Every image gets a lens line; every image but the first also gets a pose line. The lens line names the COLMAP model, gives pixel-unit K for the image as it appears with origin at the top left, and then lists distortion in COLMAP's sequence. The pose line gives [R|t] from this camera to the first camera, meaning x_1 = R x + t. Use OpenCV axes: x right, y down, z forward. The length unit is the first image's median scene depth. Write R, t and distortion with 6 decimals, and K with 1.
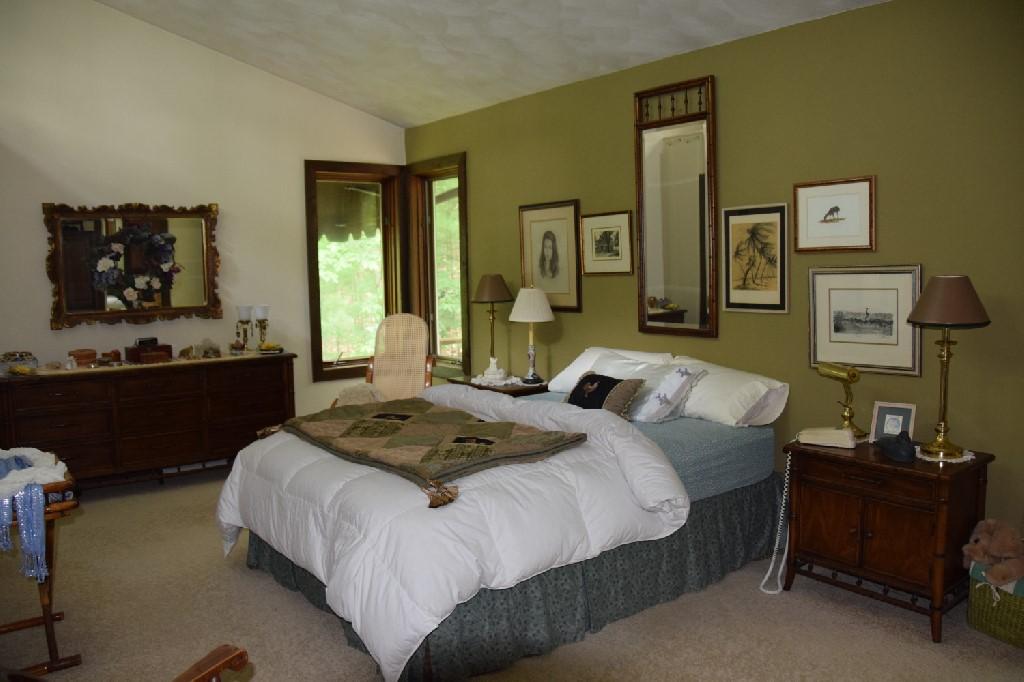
lens RADIAL K [[805.7, 0, 512.0], [0, 805.7, 341.0], [0, 0, 1]] dist [-0.148190, 0.107036]
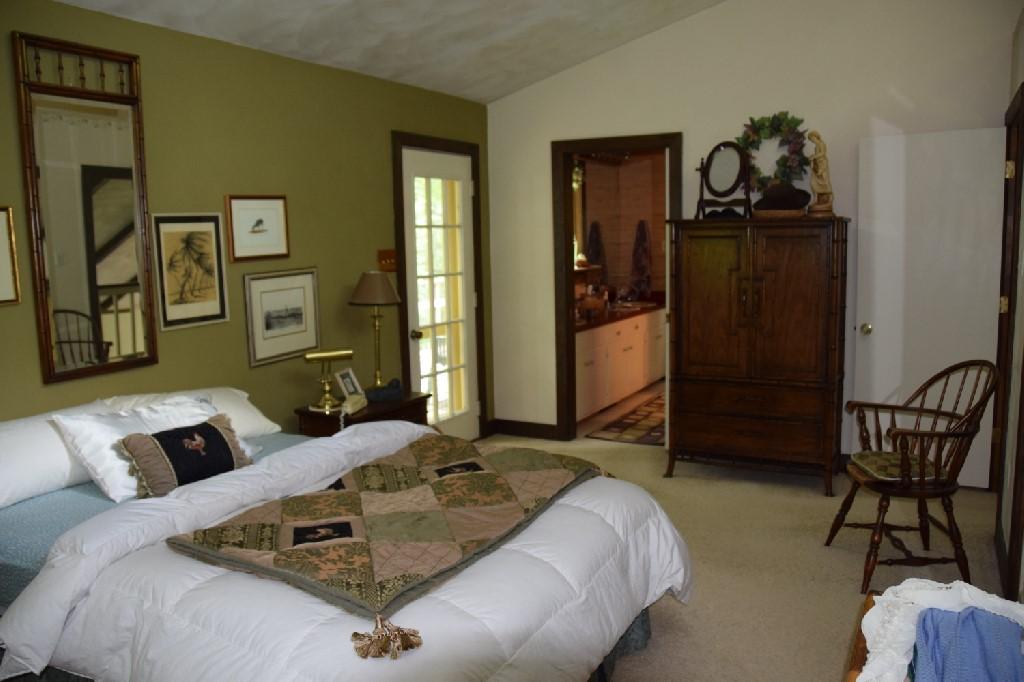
lens RADIAL K [[805.7, 0, 512.0], [0, 805.7, 341.0], [0, 0, 1]] dist [-0.148190, 0.107036]
pose [[-0.395943, -0.097284, 0.913107, -0.735291], [0.116987, 0.980926, 0.155238, -0.125476], [-0.910792, 0.168287, -0.377010, 1.055658]]
